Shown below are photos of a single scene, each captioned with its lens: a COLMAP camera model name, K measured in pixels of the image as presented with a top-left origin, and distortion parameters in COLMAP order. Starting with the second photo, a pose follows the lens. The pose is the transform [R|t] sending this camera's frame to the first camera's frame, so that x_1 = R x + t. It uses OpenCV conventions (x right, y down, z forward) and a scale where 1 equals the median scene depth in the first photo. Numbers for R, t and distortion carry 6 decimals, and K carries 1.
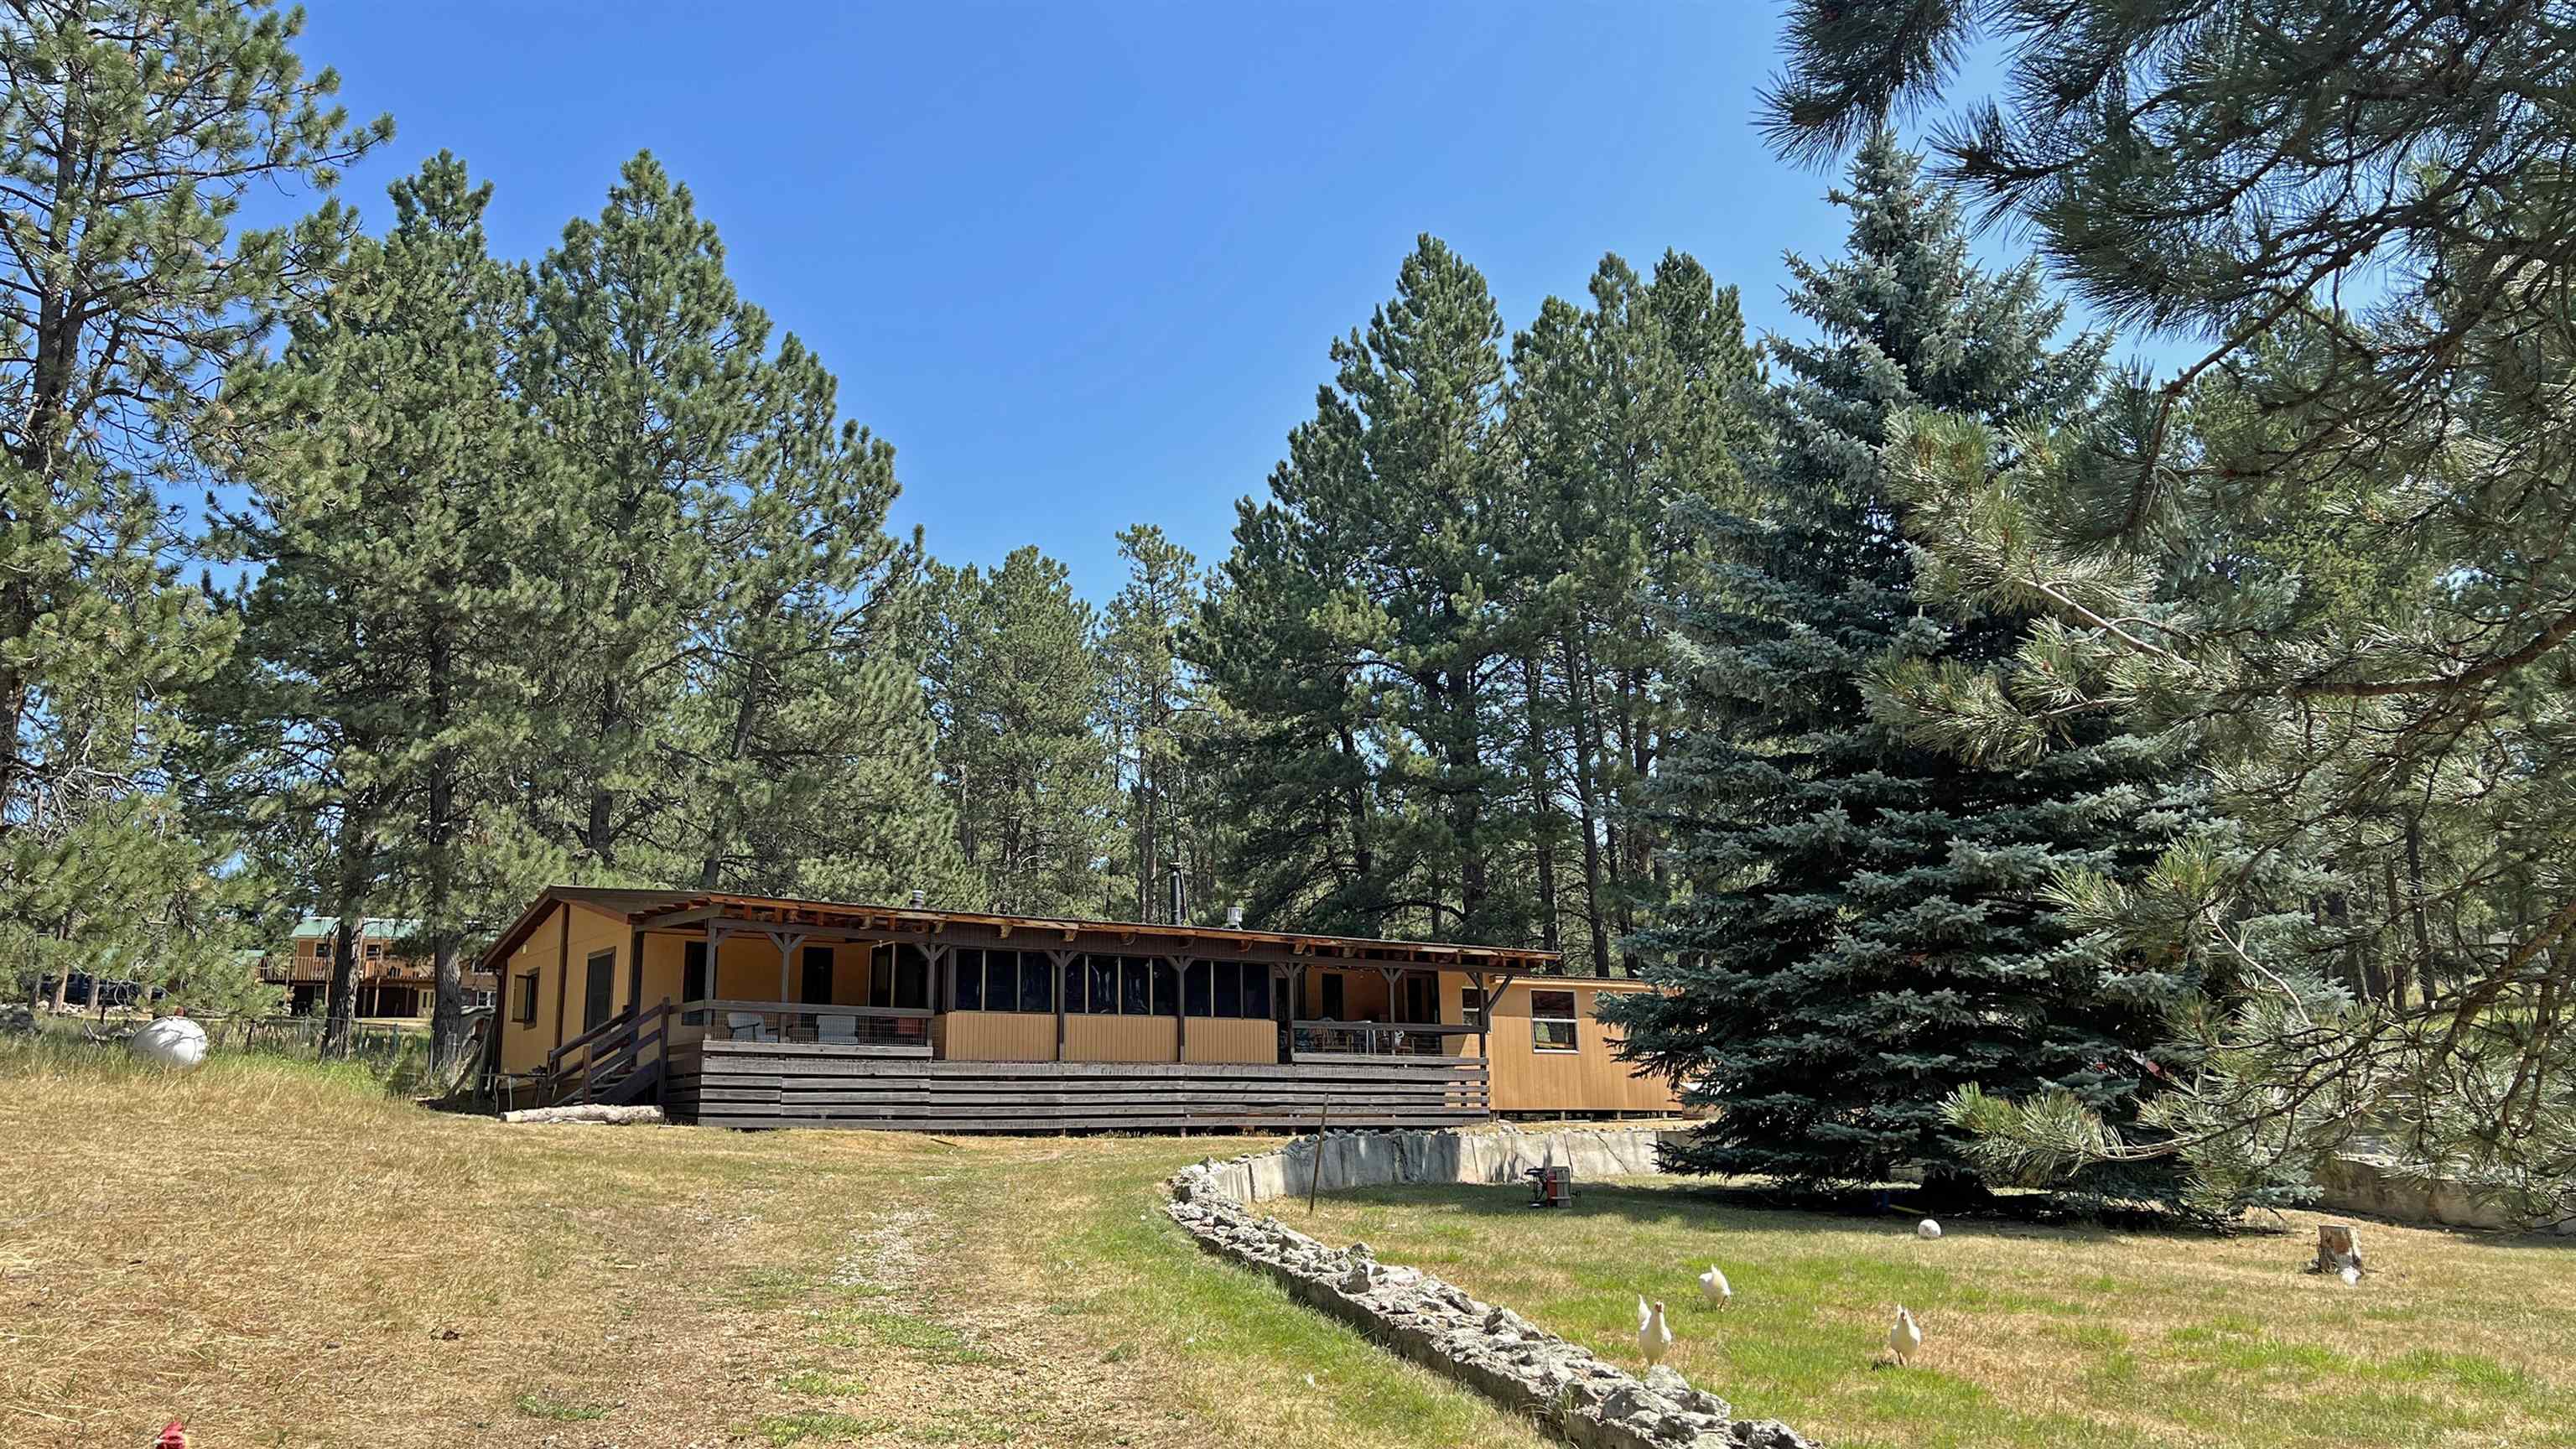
lens RADIAL K [[1879.3, 0, 1288.0], [0, 1879.3, 724.5], [0, 0, 1]] dist [0.003236, -0.001083]
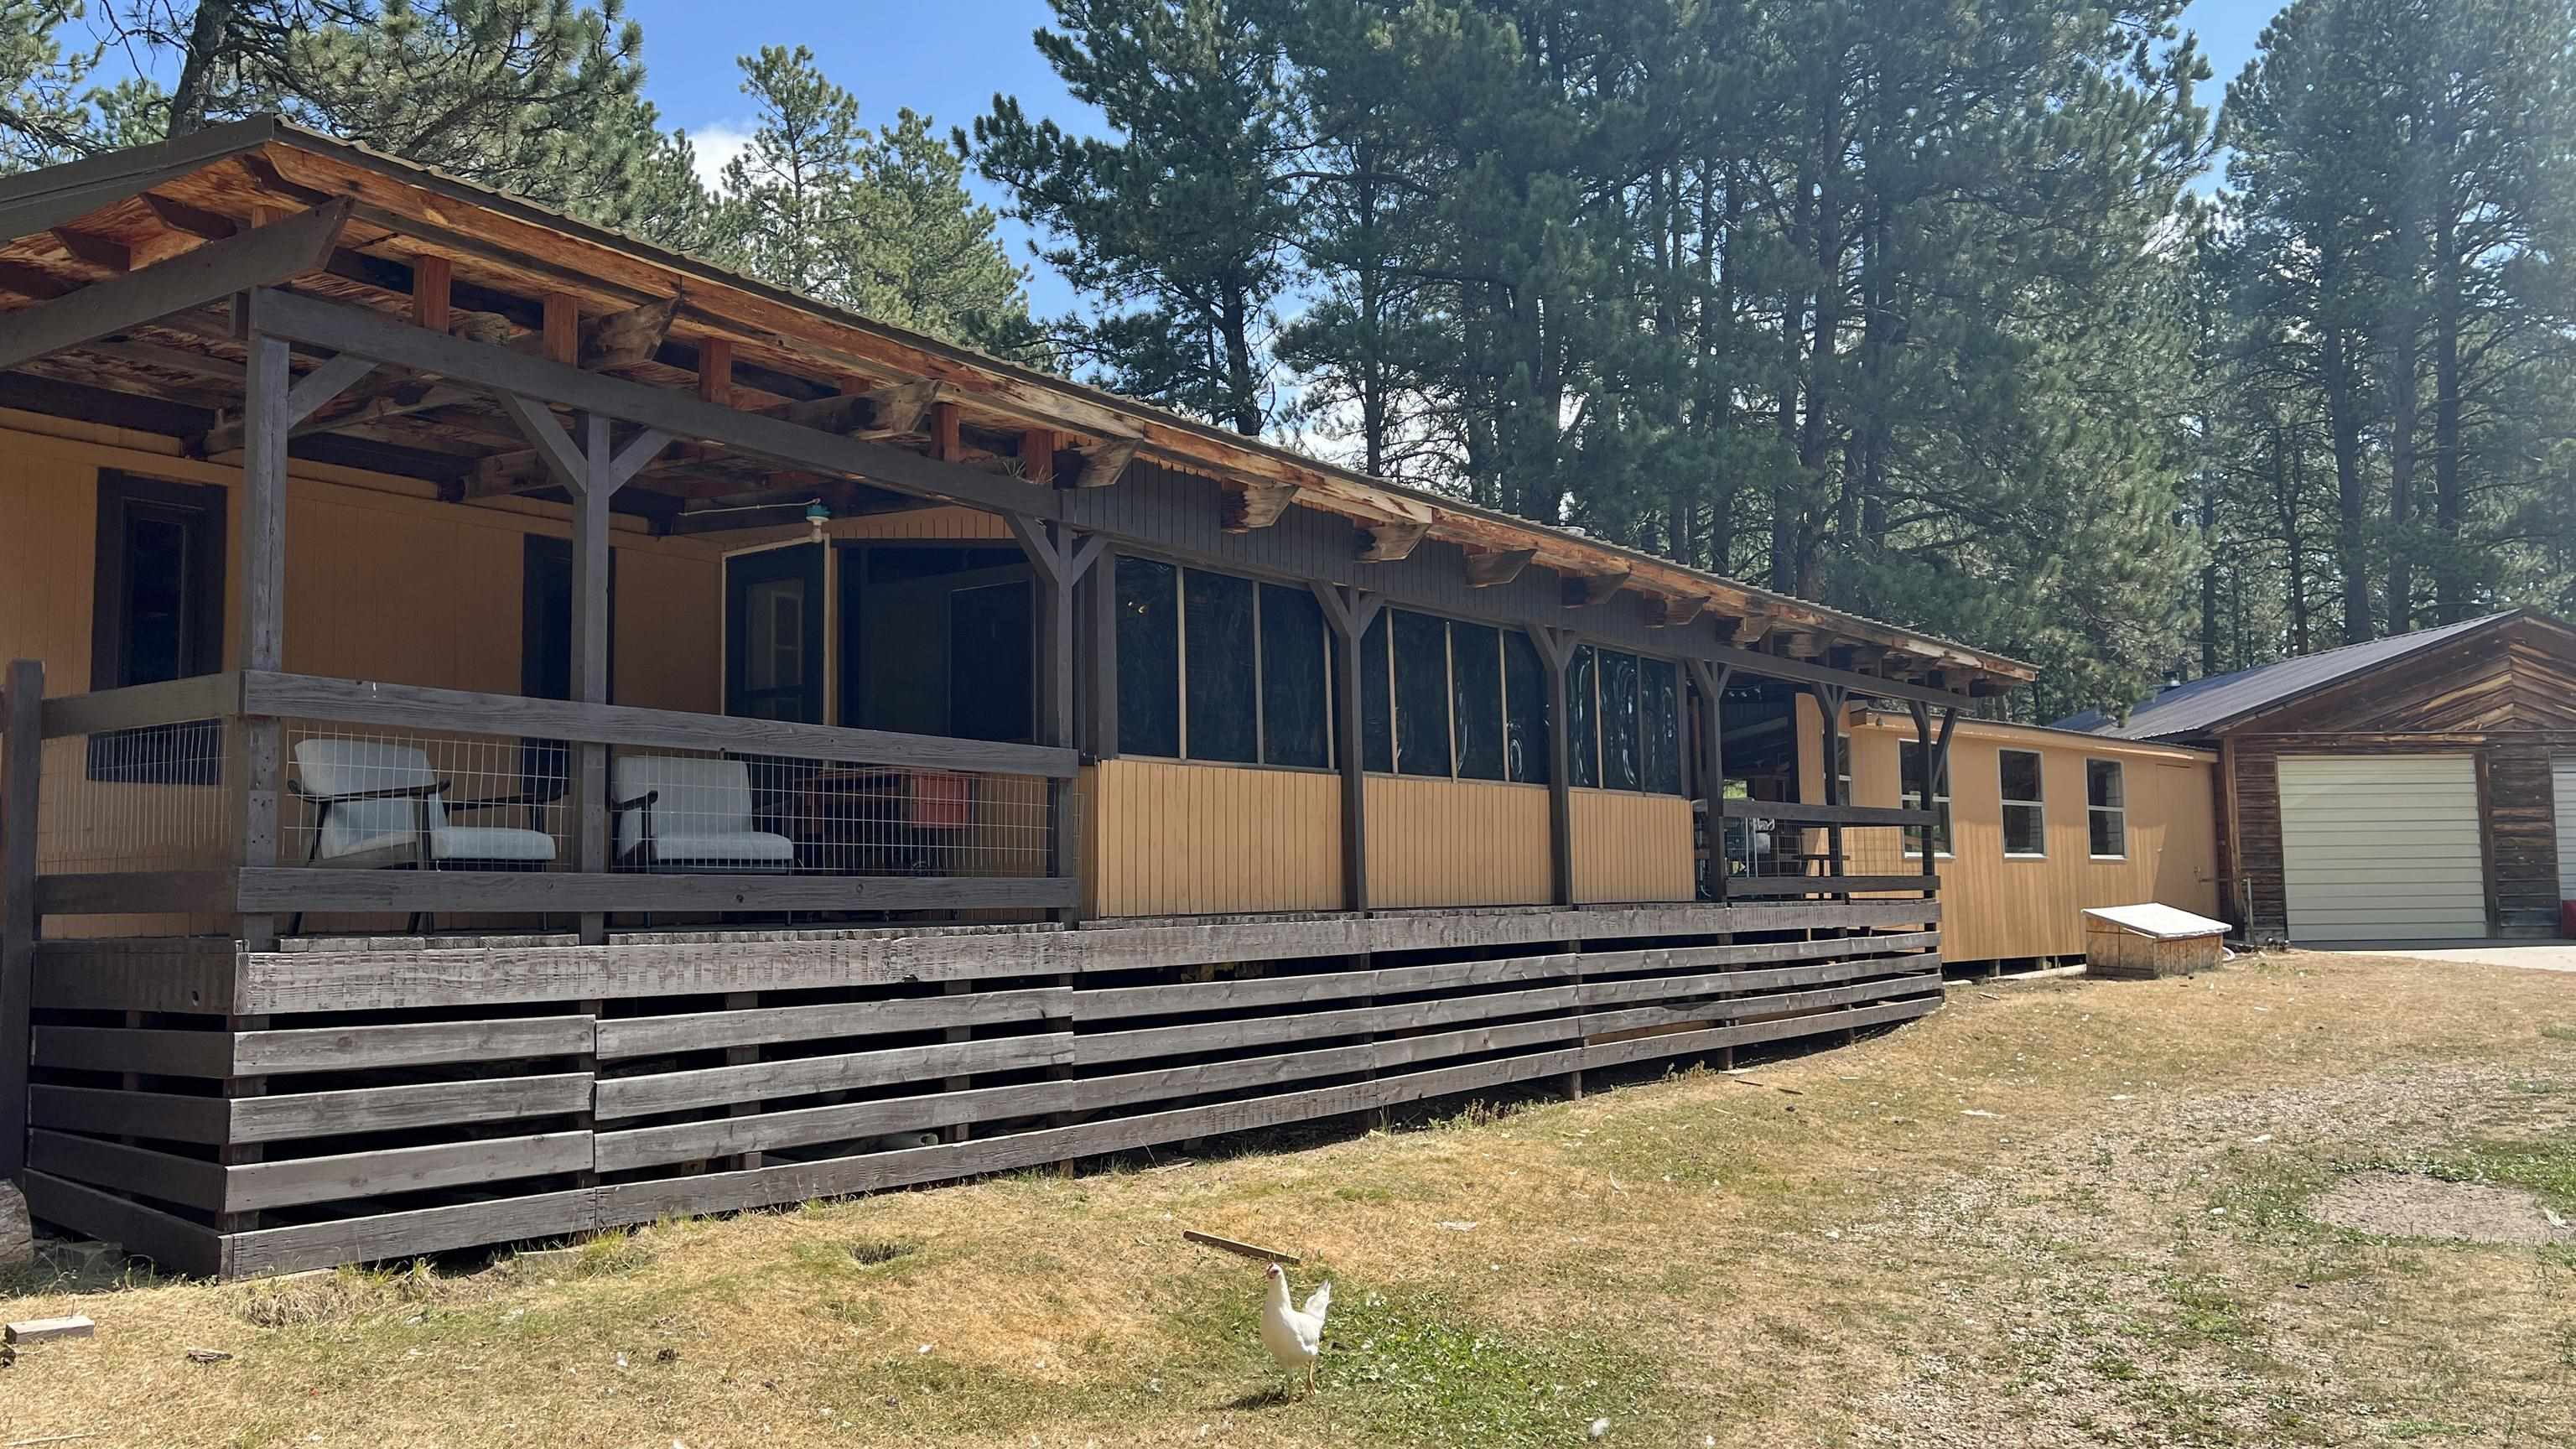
lens RADIAL K [[1879.3, 0, 1288.0], [0, 1879.3, 724.5], [0, 0, 1]] dist [0.003236, -0.001083]
pose [[0.957456, 0.036093, 0.286314, -0.231840], [-0.074129, 0.989616, 0.123142, 0.105236], [-0.278896, -0.139128, 0.950190, 0.687240]]
